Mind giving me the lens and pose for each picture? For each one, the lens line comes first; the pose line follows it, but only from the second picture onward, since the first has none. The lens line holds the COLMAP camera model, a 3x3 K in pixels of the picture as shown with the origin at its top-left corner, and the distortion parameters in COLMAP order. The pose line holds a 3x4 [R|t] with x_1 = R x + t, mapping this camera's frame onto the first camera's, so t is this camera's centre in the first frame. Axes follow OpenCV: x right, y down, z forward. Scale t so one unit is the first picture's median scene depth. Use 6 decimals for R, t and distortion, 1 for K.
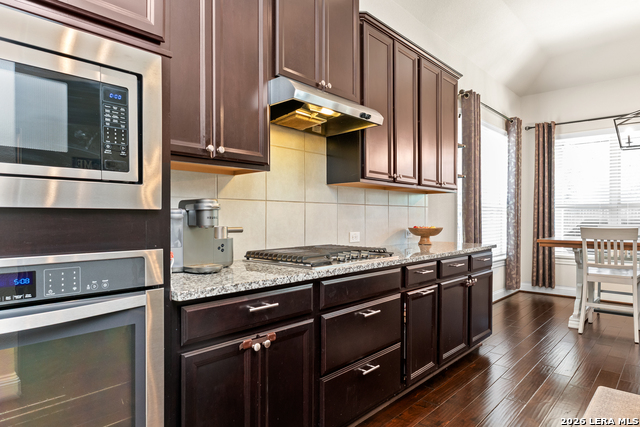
lens RADIAL K [[396.2, 0, 319.7], [0, 396.2, 218.4], [0, 0, 1]] dist [-0.000237, 0.003220]
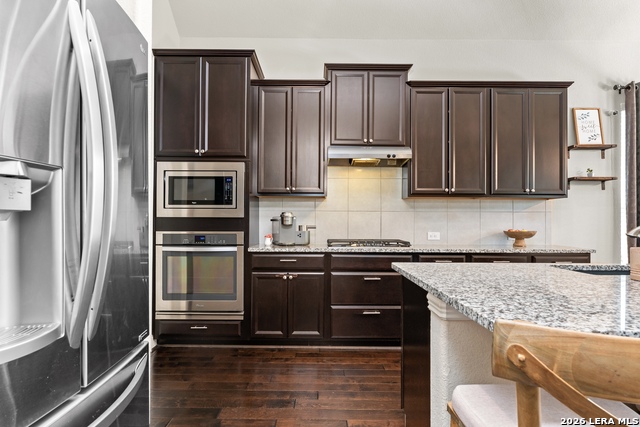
lens RADIAL K [[396.2, 0, 318.2], [0, 396.2, 216.6], [0, 0, 1]] dist [-0.000237, 0.003220]
pose [[0.668333, -0.006083, -0.743837, 1.442851], [-0.006943, 0.999872, -0.014415, 0.005550], [0.743830, 0.014799, 0.668205, -0.331761]]
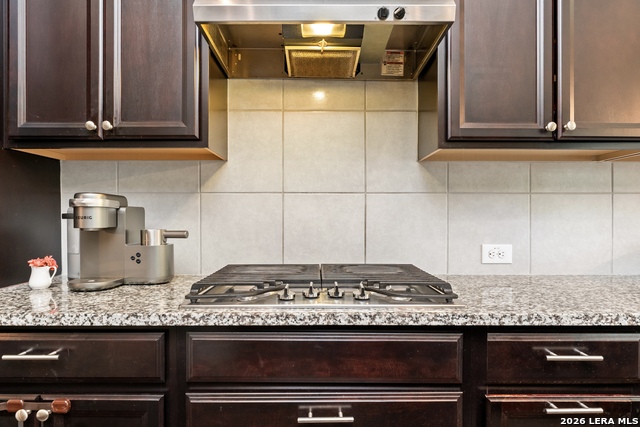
lens RADIAL K [[396.2, 0, 320.3], [0, 396.2, 217.8], [0, 0, 1]] dist [-0.000237, 0.003220]
pose [[0.671161, 0.000635, -0.741311, 0.570102], [-0.002162, 0.999997, -0.001101, -0.001353], [0.741308, 0.002342, 0.671161, 0.802979]]
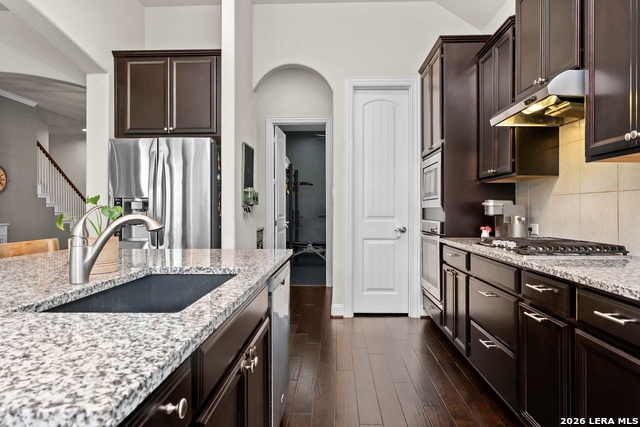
lens RADIAL K [[396.2, 0, 318.1], [0, 396.2, 211.7], [0, 0, 1]] dist [-0.000237, 0.003220]
pose [[-0.721899, -0.000406, -0.691999, 2.017205], [-0.003263, 0.999991, 0.002817, 0.001812], [0.691991, 0.004291, -0.721893, 2.377107]]
